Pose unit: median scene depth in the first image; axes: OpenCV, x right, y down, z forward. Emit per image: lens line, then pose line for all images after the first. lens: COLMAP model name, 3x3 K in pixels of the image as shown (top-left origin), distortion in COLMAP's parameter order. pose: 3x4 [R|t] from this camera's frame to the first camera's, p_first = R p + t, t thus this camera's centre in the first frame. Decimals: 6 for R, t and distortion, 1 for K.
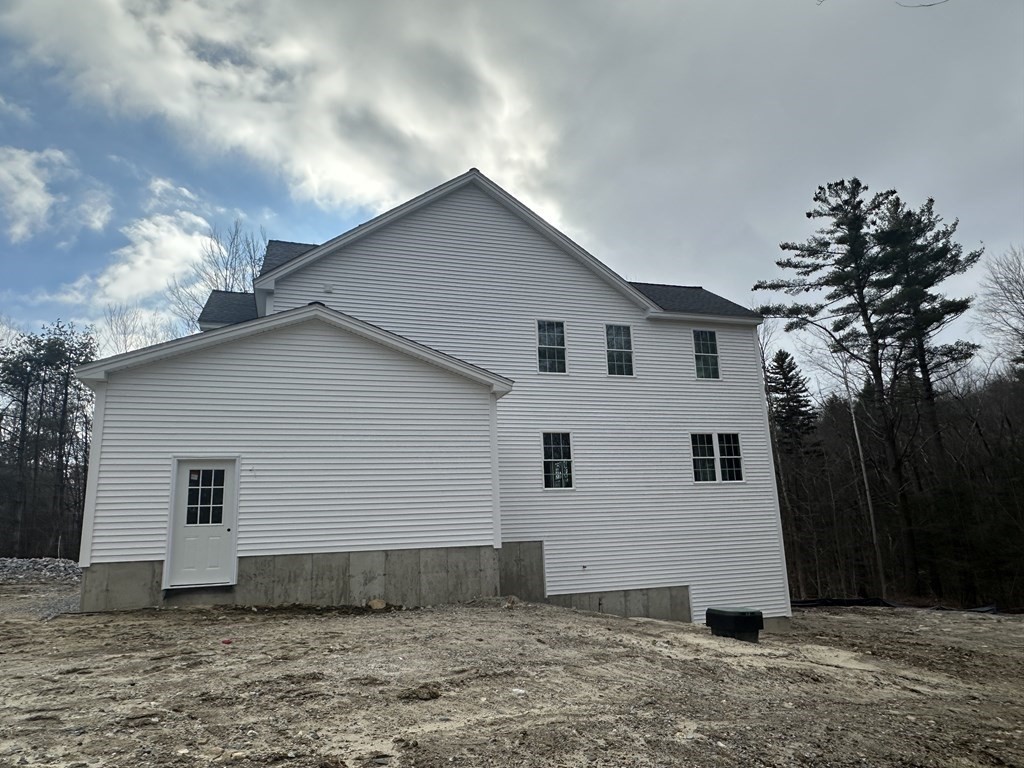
lens RADIAL K [[663.1, 0, 511.5], [0, 663.1, 386.9], [0, 0, 1]] dist [-0.003446, 0.001565]
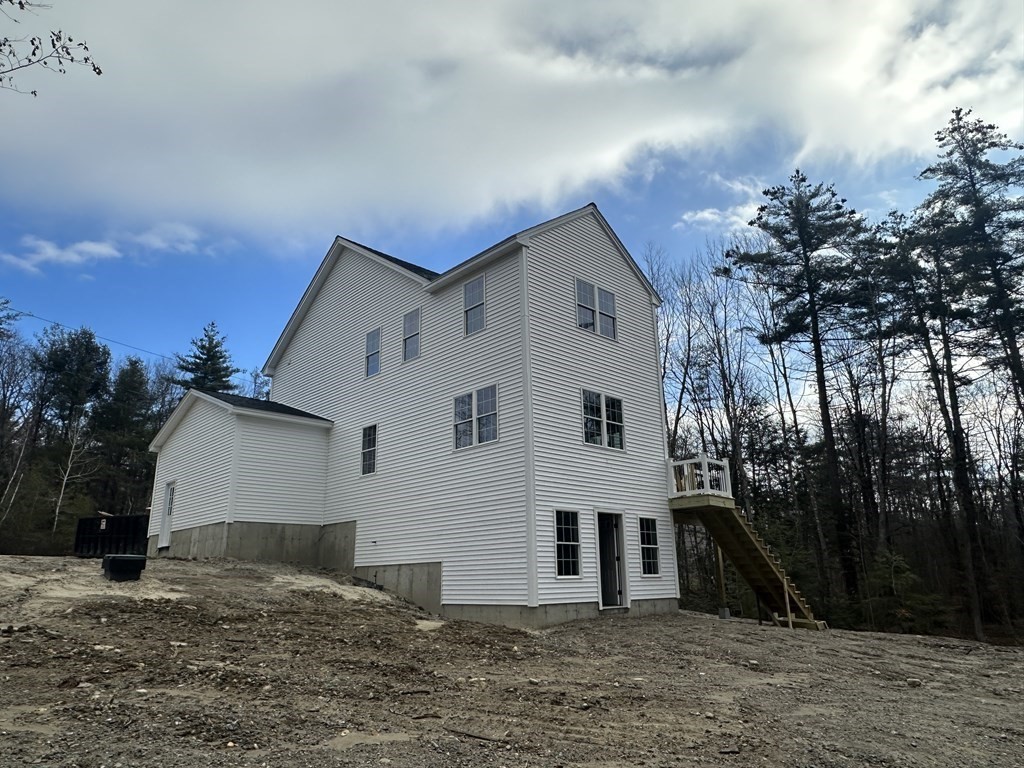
lens RADIAL K [[663.1, 0, 512.4], [0, 663.1, 385.8], [0, 0, 1]] dist [-0.003446, 0.001565]
pose [[0.432874, -0.226721, -0.872478, 1.398300], [0.191998, 0.968836, -0.156502, 0.268286], [0.880770, -0.099768, 0.462914, 0.815145]]
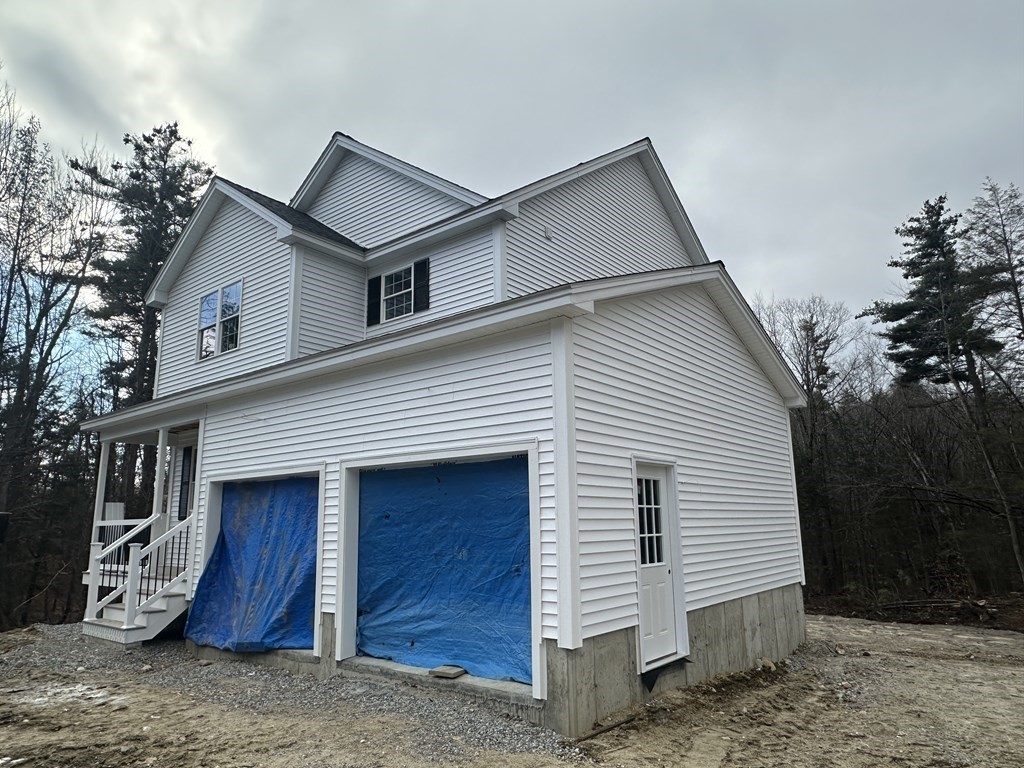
lens RADIAL K [[663.1, 0, 514.4], [0, 663.1, 384.4], [0, 0, 1]] dist [-0.003446, 0.001565]
pose [[0.832581, 0.139116, 0.536148, -0.759887], [-0.135874, 0.989667, -0.045794, 0.065681], [-0.536979, -0.034722, 0.842881, 0.428505]]
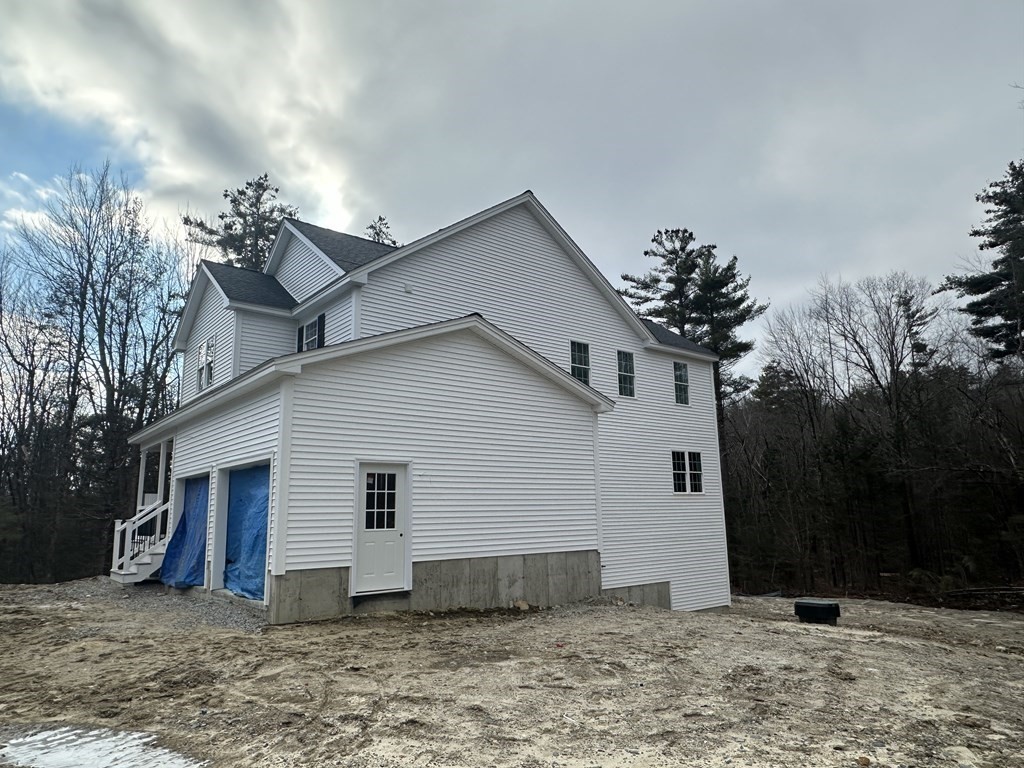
lens RADIAL K [[663.1, 0, 513.5], [0, 663.1, 383.7], [0, 0, 1]] dist [-0.003446, 0.001565]
pose [[0.930442, 0.091483, 0.354836, -0.520606], [-0.094848, 0.995460, -0.007939, -0.014656], [-0.353952, -0.026269, 0.934895, 0.014190]]
